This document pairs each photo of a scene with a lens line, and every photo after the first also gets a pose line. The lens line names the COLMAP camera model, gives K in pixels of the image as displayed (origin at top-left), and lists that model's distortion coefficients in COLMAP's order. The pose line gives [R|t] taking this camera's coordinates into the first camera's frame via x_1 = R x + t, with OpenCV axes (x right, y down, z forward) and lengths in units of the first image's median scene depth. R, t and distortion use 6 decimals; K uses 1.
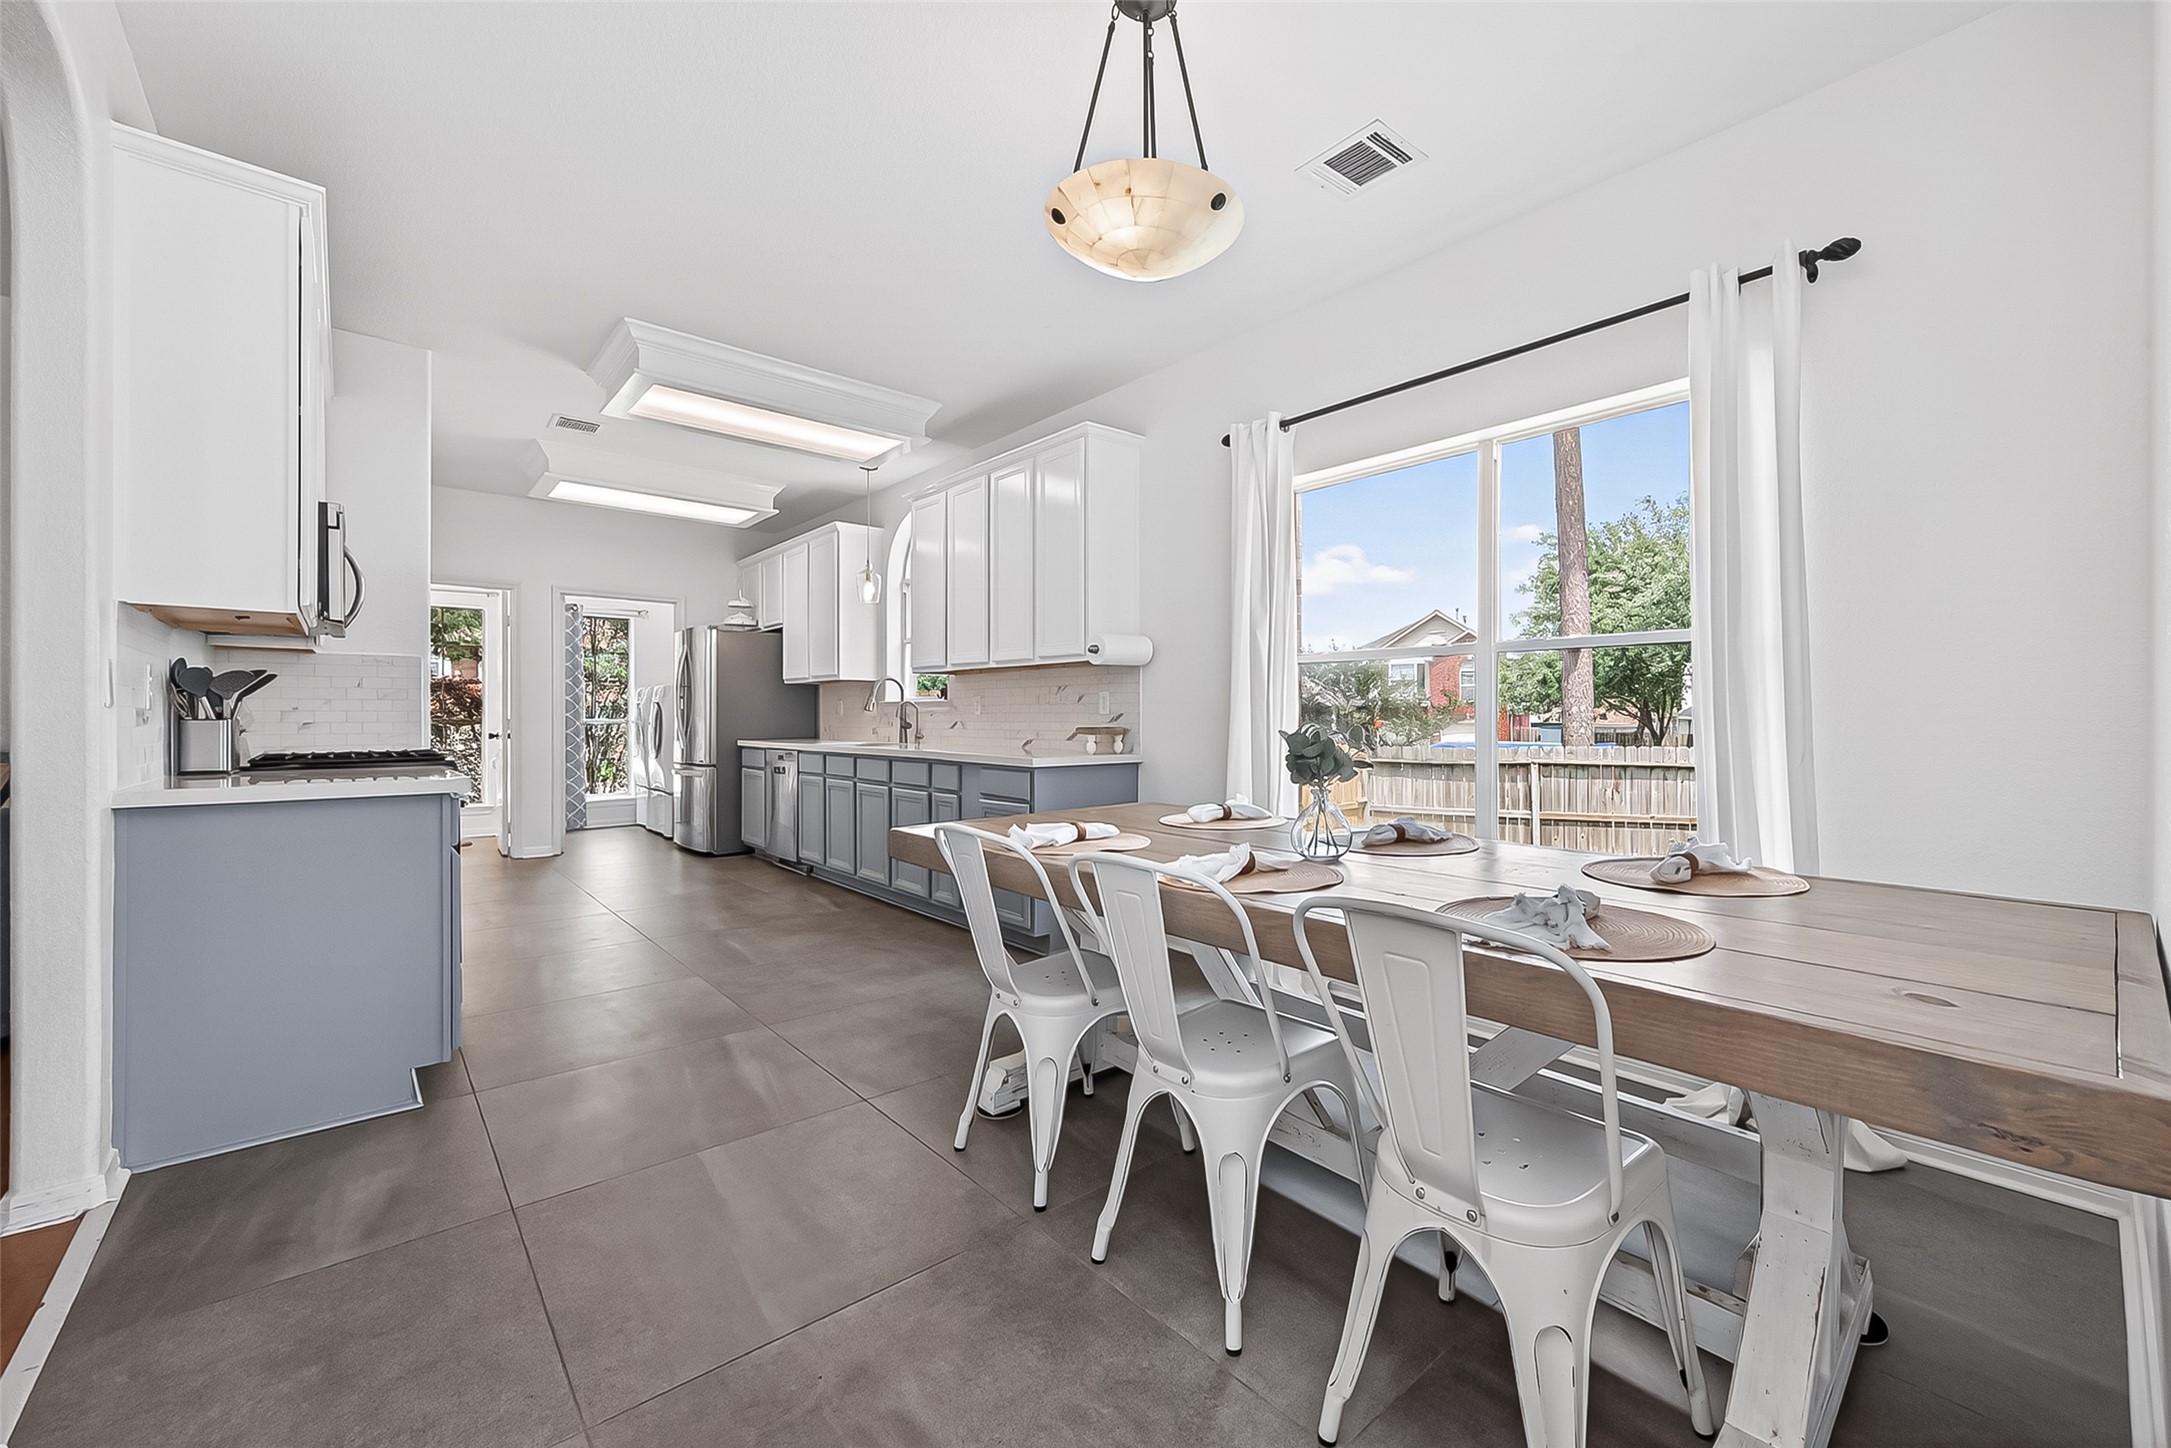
lens RADIAL K [[877.5, 0, 1161.5], [0, 877.5, 718.8], [0, 0, 1]] dist [0.000555, 0.000030]
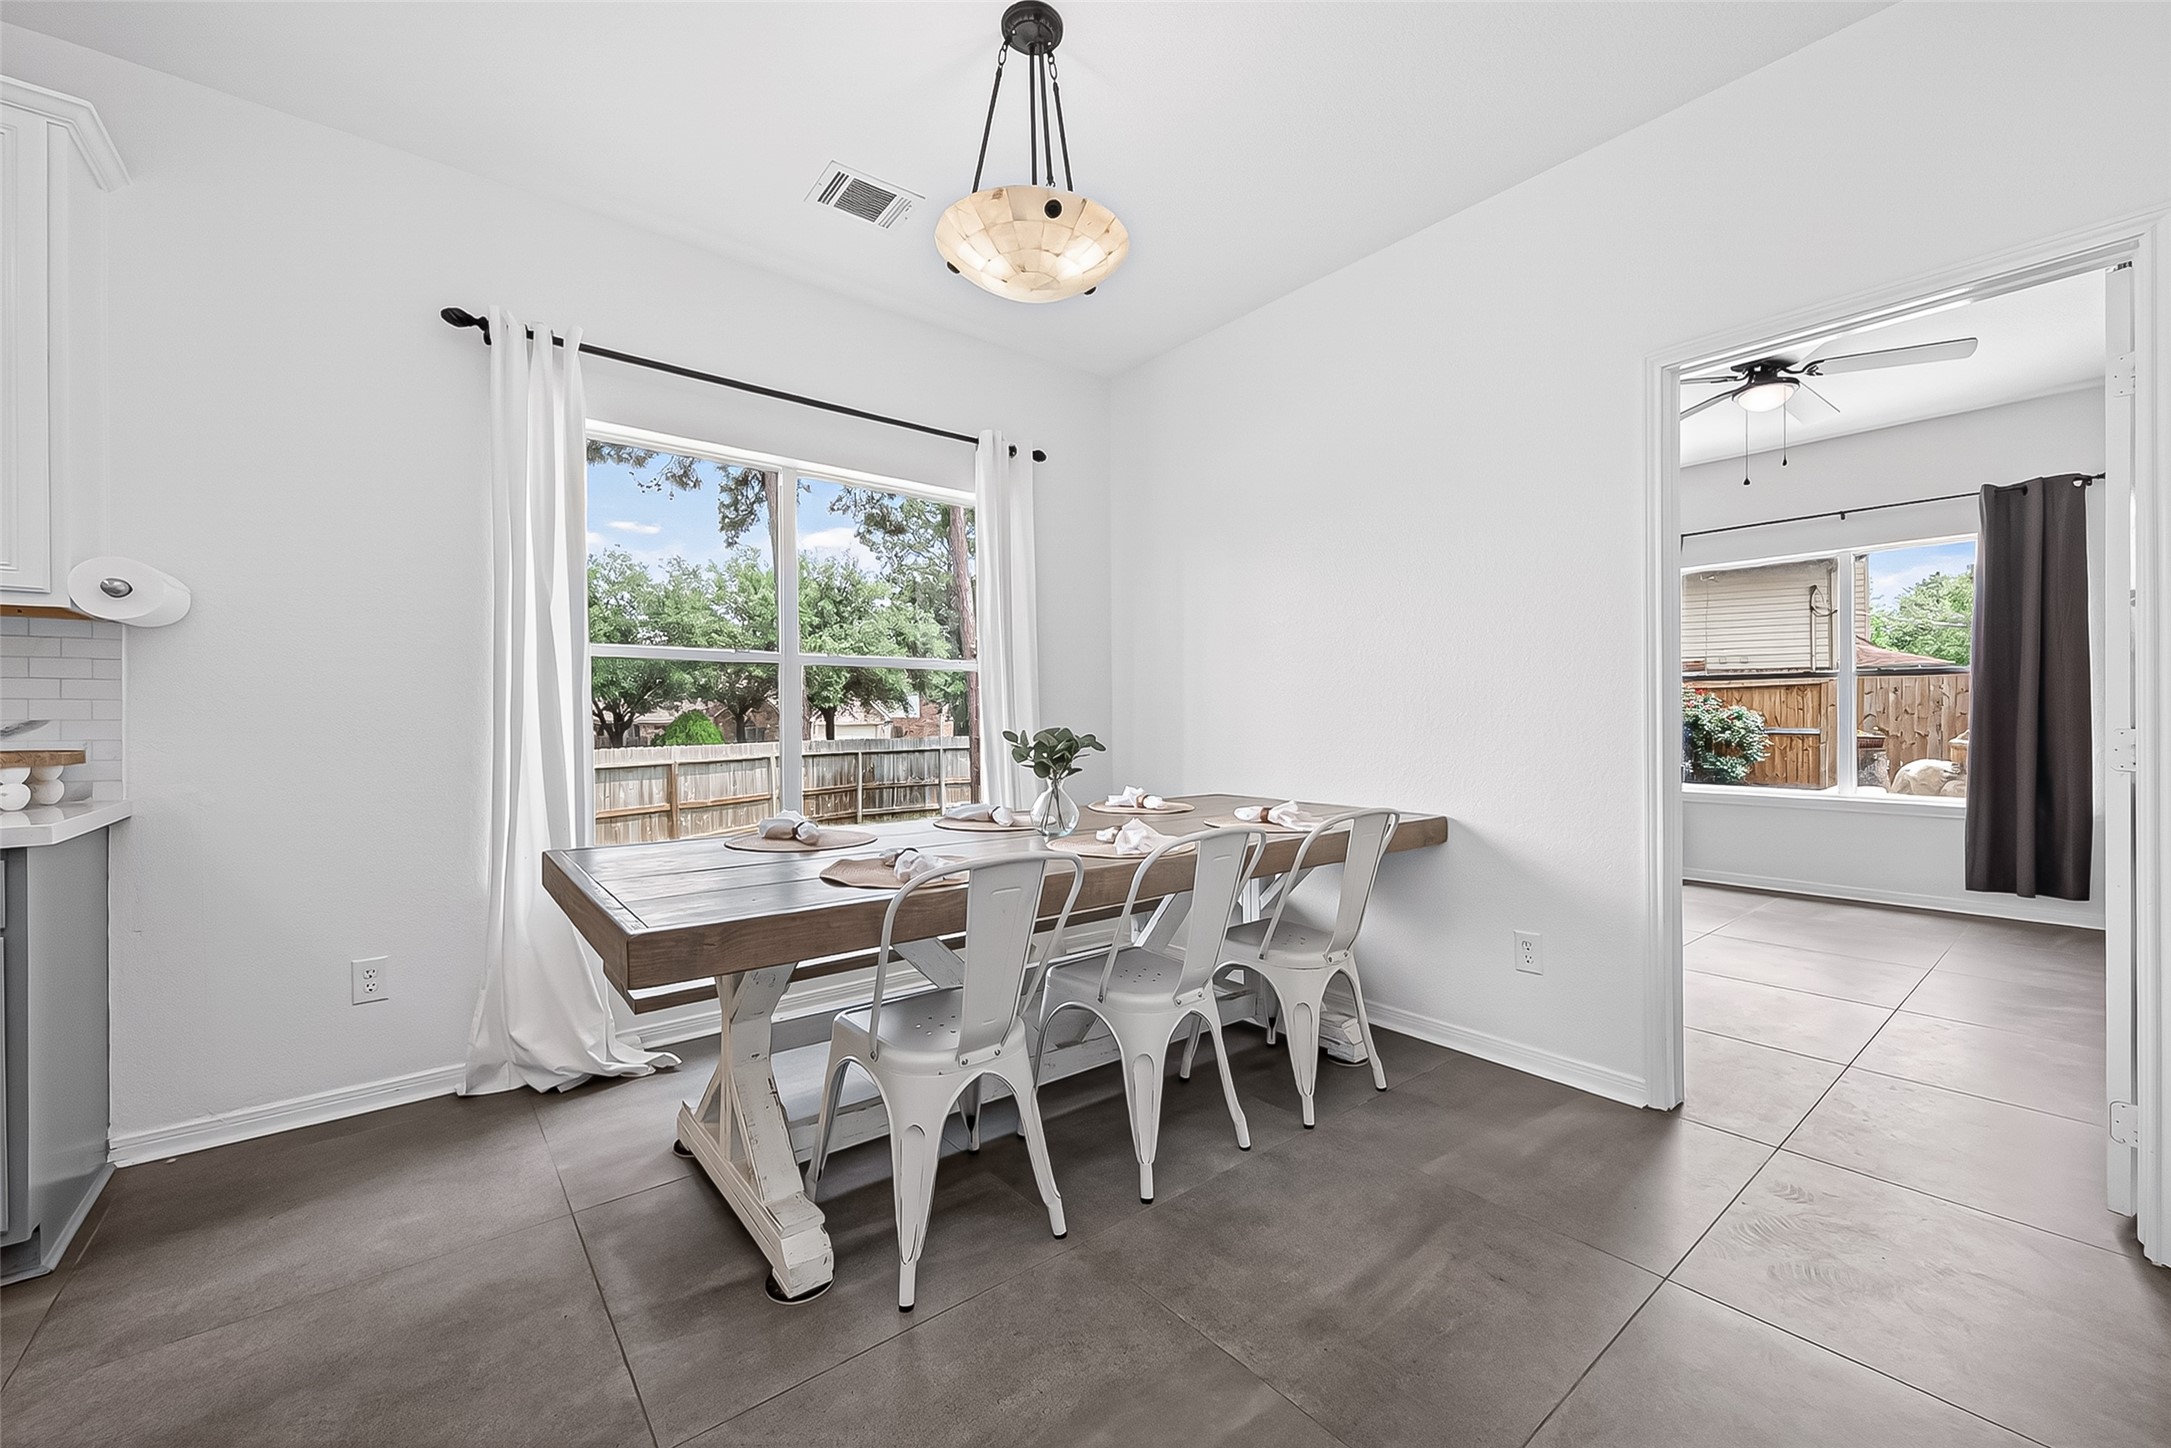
lens RADIAL K [[856.1, 0, 1092.5], [0, 856.1, 721.7], [0, 0, 1]] dist [0.001294, 0.000132]
pose [[0.055803, -0.004864, 0.998430, -0.310267], [0.007552, 0.999962, 0.004450, -0.002380], [-0.998413, 0.007292, 0.055838, 0.264553]]
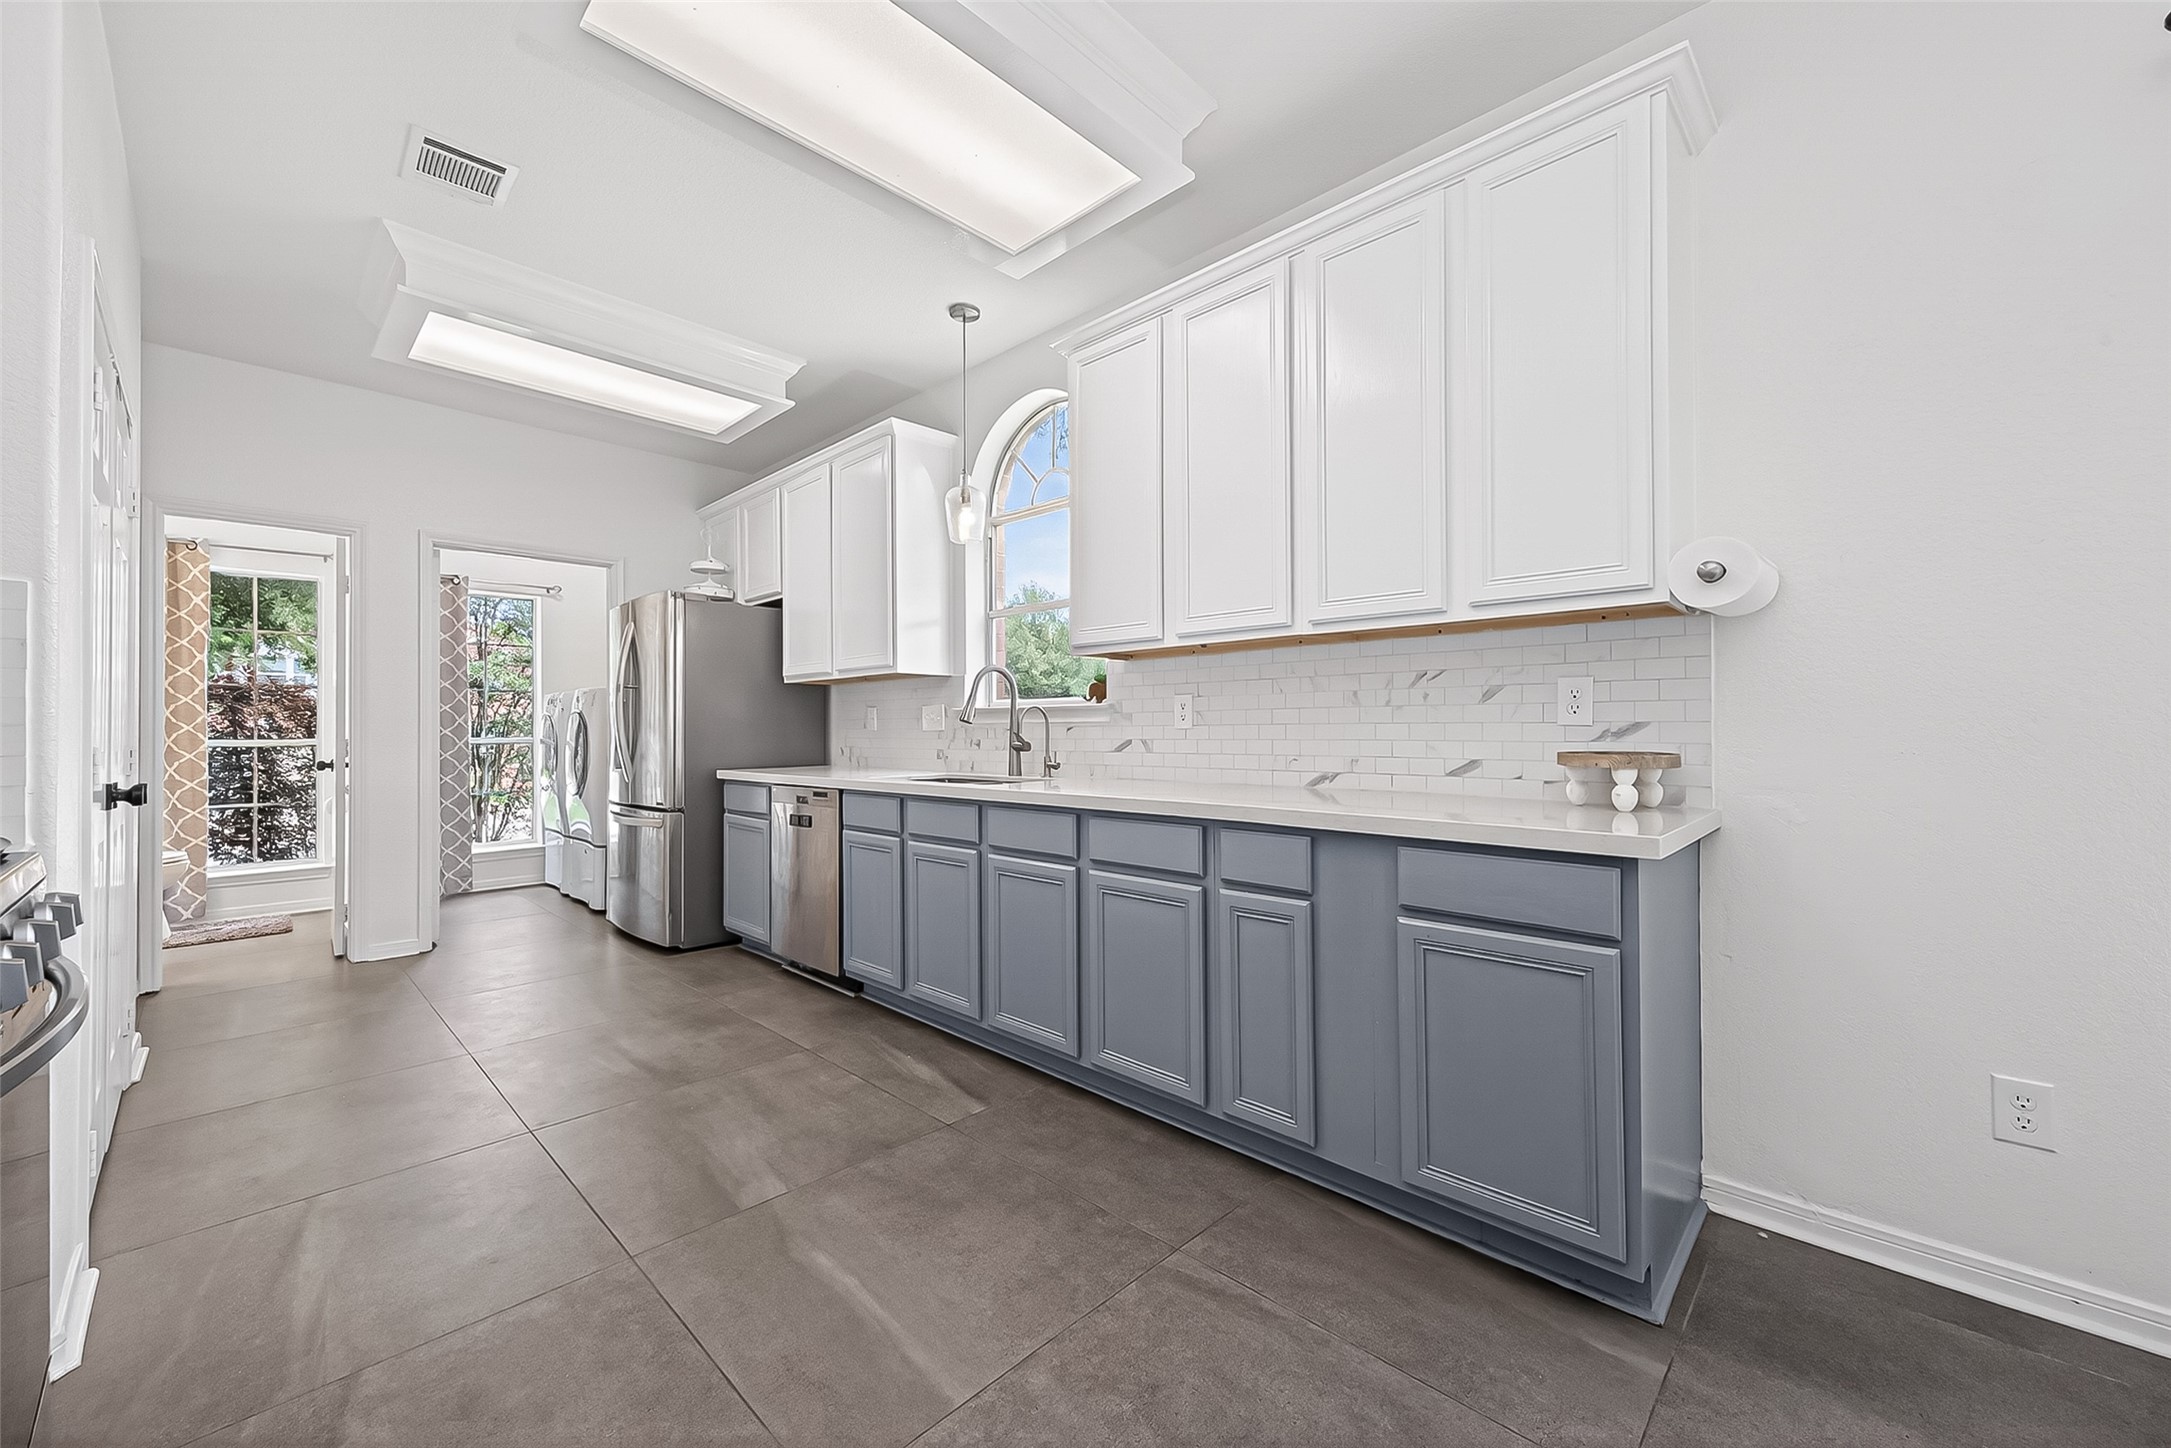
lens RADIAL K [[840.5, 0, 1085.5], [0, 840.5, 724.0], [0, 0, 1]] dist [0.000356, 0.000115]
pose [[0.998653, -0.006042, 0.051534, -0.241472], [0.006503, 0.999940, -0.008786, -0.002320], [-0.051477, 0.009110, 0.998633, 0.365357]]
